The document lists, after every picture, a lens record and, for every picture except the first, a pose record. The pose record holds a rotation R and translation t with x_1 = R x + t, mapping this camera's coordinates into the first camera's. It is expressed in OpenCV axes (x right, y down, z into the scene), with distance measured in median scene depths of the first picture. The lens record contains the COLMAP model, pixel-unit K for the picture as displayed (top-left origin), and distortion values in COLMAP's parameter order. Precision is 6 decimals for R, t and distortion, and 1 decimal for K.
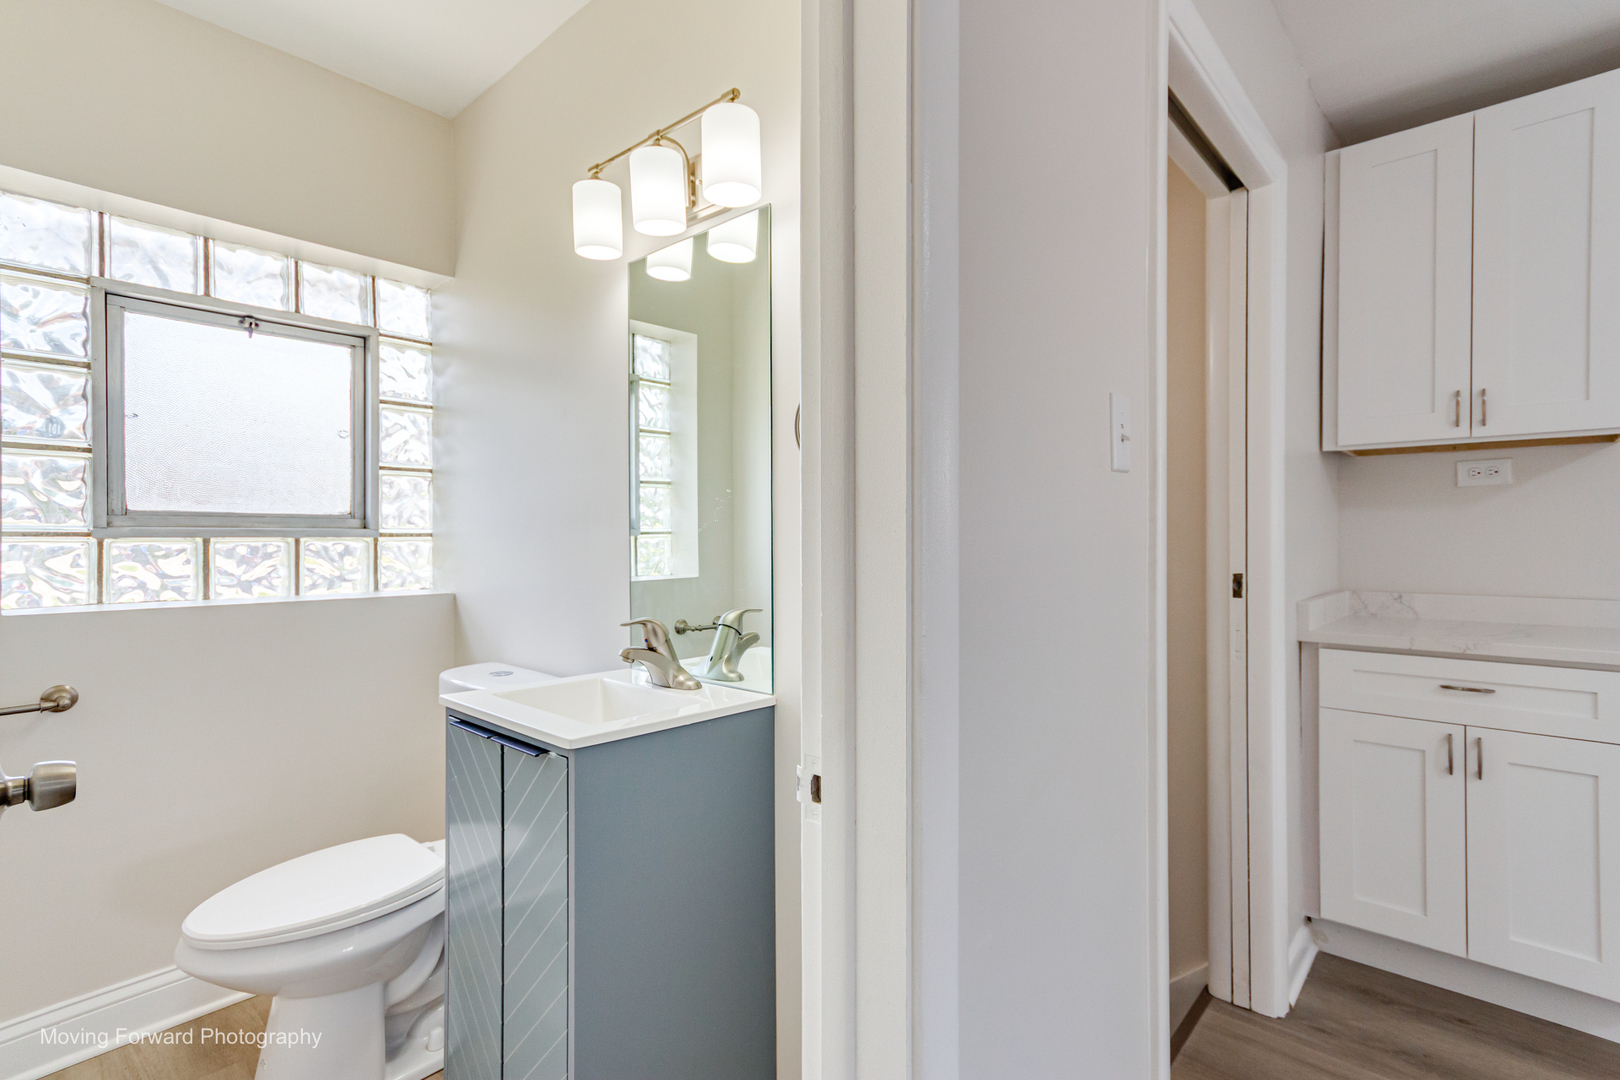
lens RADIAL K [[754.6, 0, 805.4], [0, 754.6, 537.1], [0, 0, 1]] dist [0.005021, -0.000303]
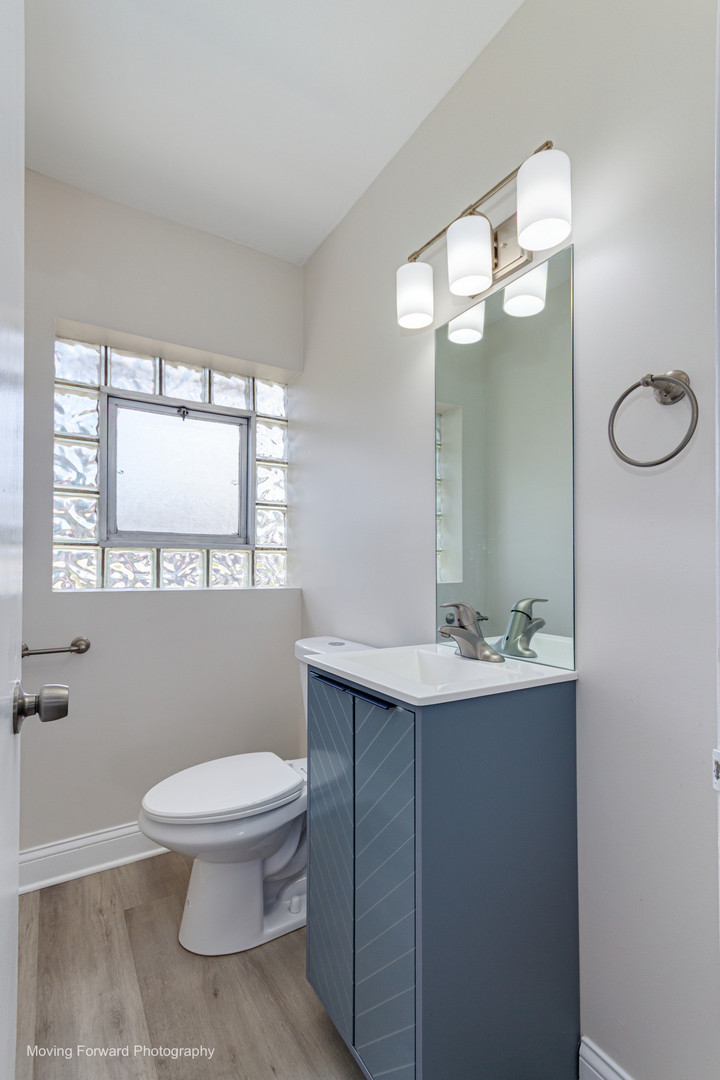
lens RADIAL K [[491.7, 0, 360.5], [0, 491.7, 560.3], [0, 0, 1]] dist [-0.003747, -0.000087]
pose [[0.960317, 0.000864, -0.278908, -0.112880], [-0.004551, 0.999911, -0.012571, 0.040306], [0.278873, 0.013341, 0.960235, 0.149401]]
